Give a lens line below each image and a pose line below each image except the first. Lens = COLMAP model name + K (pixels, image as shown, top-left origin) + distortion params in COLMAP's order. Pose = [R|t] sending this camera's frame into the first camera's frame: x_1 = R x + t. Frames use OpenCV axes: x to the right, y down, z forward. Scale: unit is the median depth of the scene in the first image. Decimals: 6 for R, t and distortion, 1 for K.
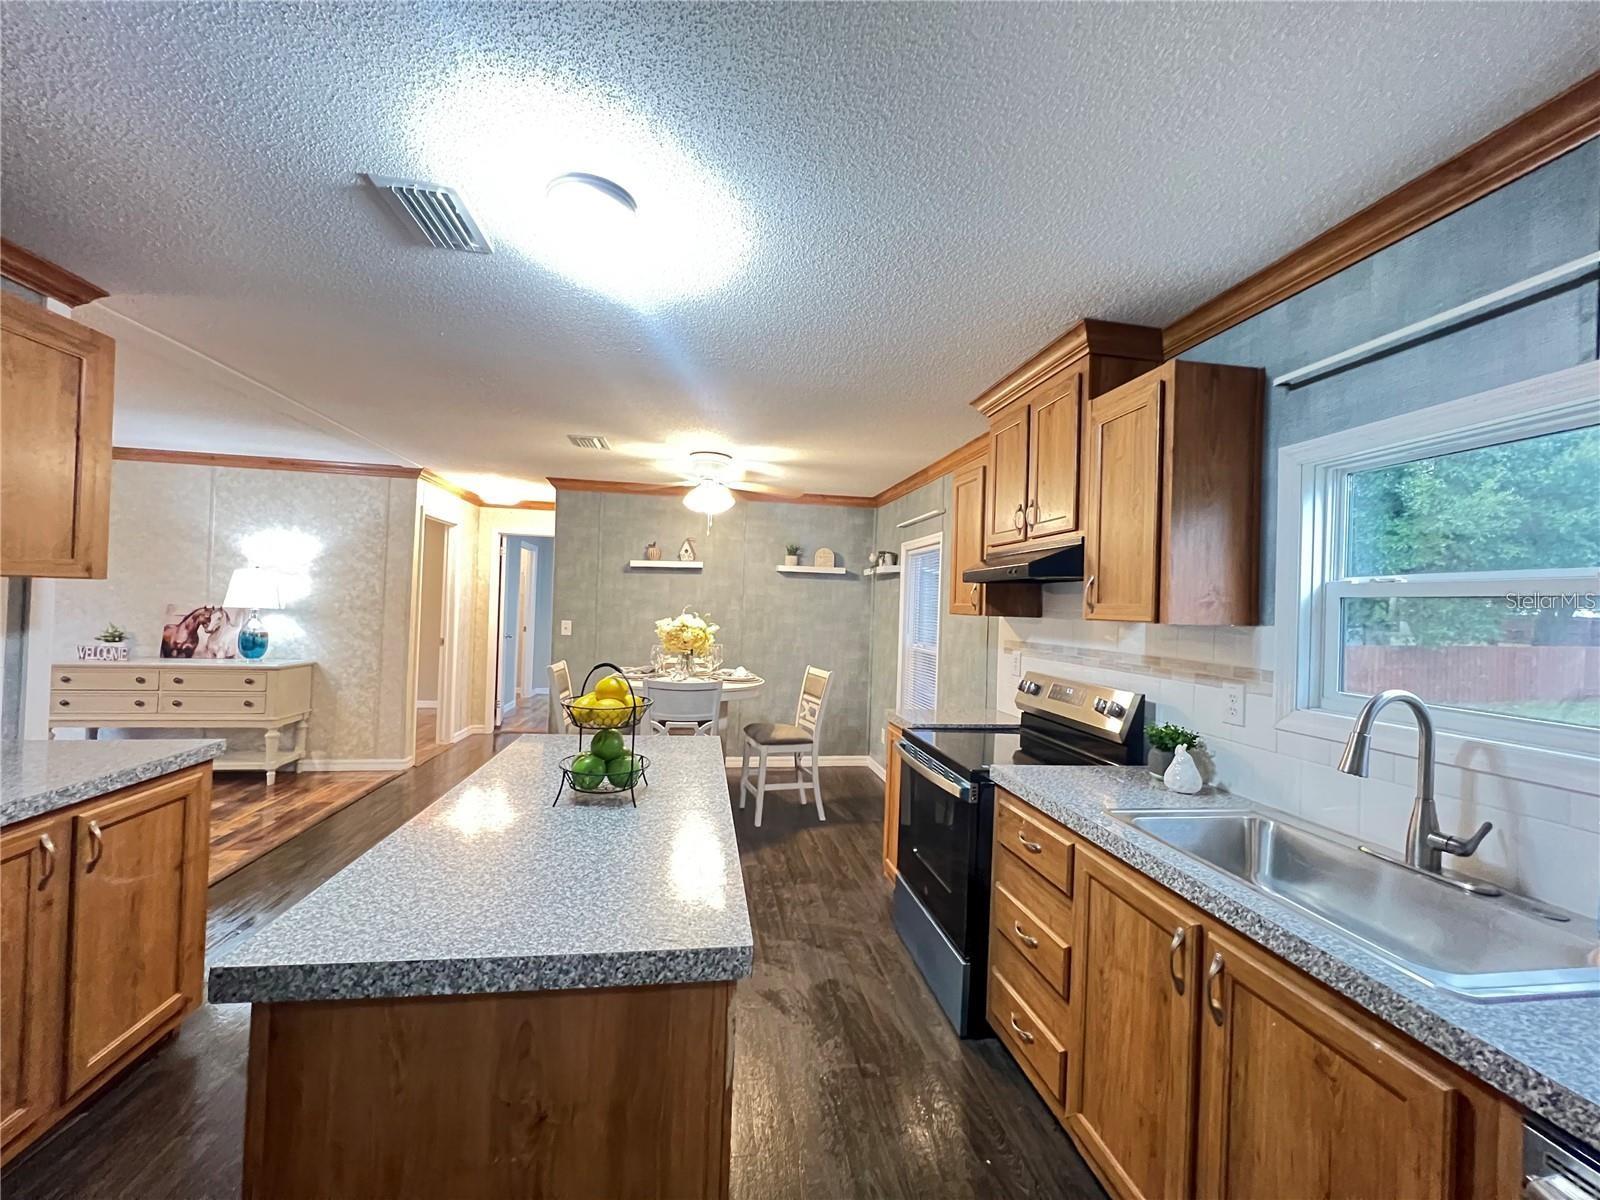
lens RADIAL K [[638.7, 0, 802.6], [0, 638.7, 598.5], [0, 0, 1]] dist [-0.001918, 0.000580]
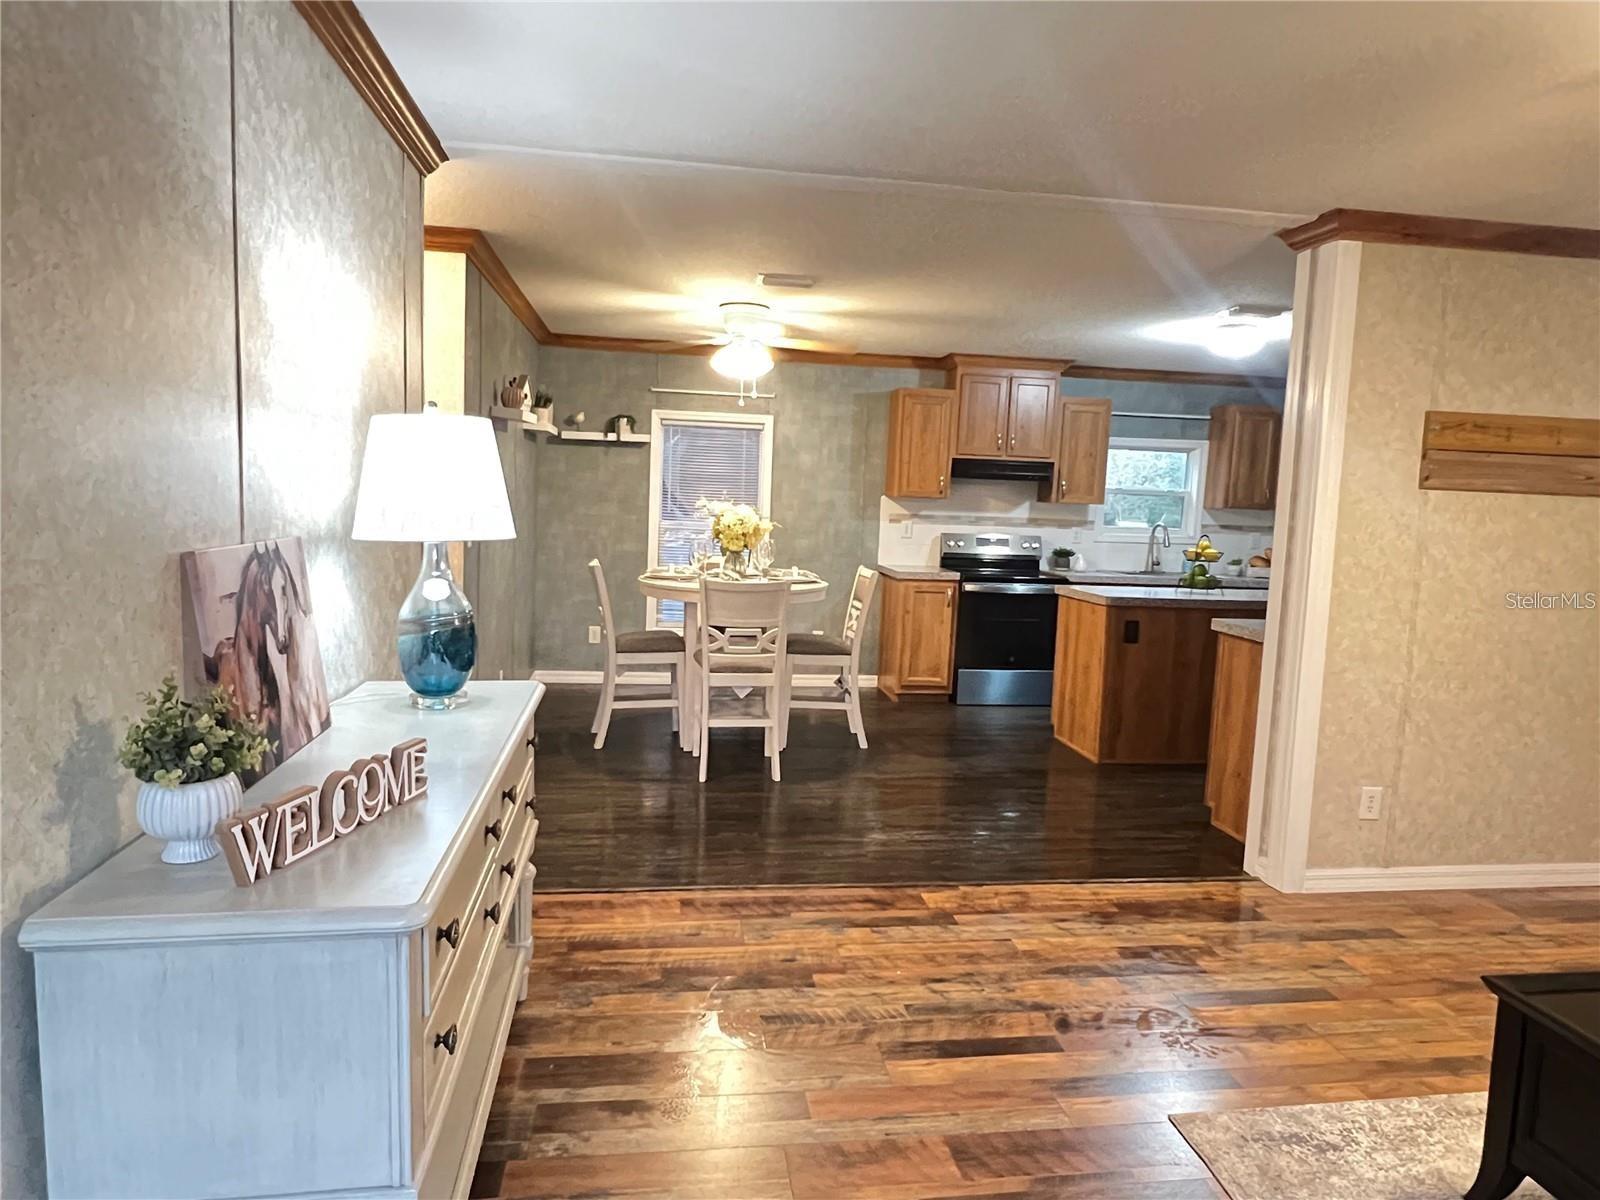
lens RADIAL K [[1002.7, 0, 803.1], [0, 1002.7, 605.4], [0, 0, 1]] dist [0.000590, -0.002295]
pose [[0.027603, -0.143505, 0.989265, -1.328174], [-0.049875, 0.988211, 0.144744, -0.031584], [-0.998374, -0.053335, 0.020120, 0.799006]]
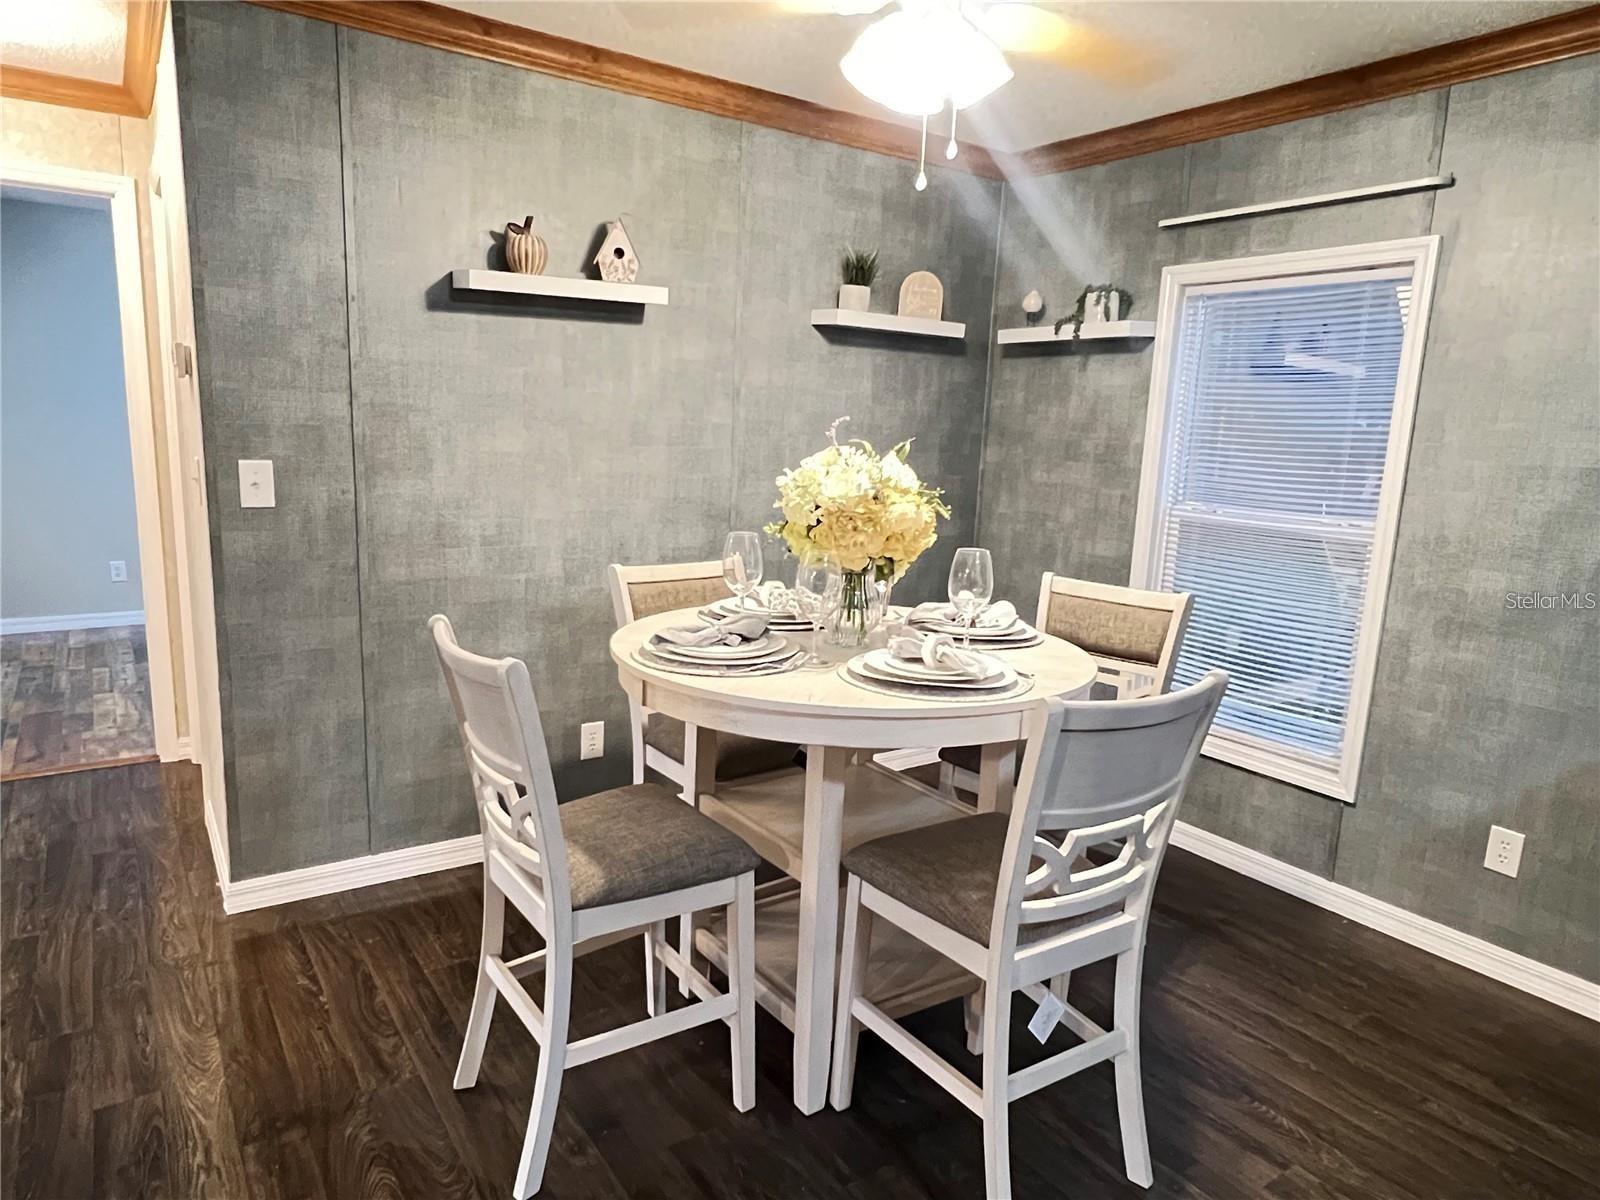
lens RADIAL K [[1002.7, 0, 793.4], [0, 1002.7, 610.5], [0, 0, 1]] dist [0.000590, -0.002295]
pose [[0.906481, -0.075235, 0.415491, -0.383788], [-0.014138, 0.978039, 0.207943, 0.001346], [-0.422011, -0.194370, 0.885510, 0.502152]]
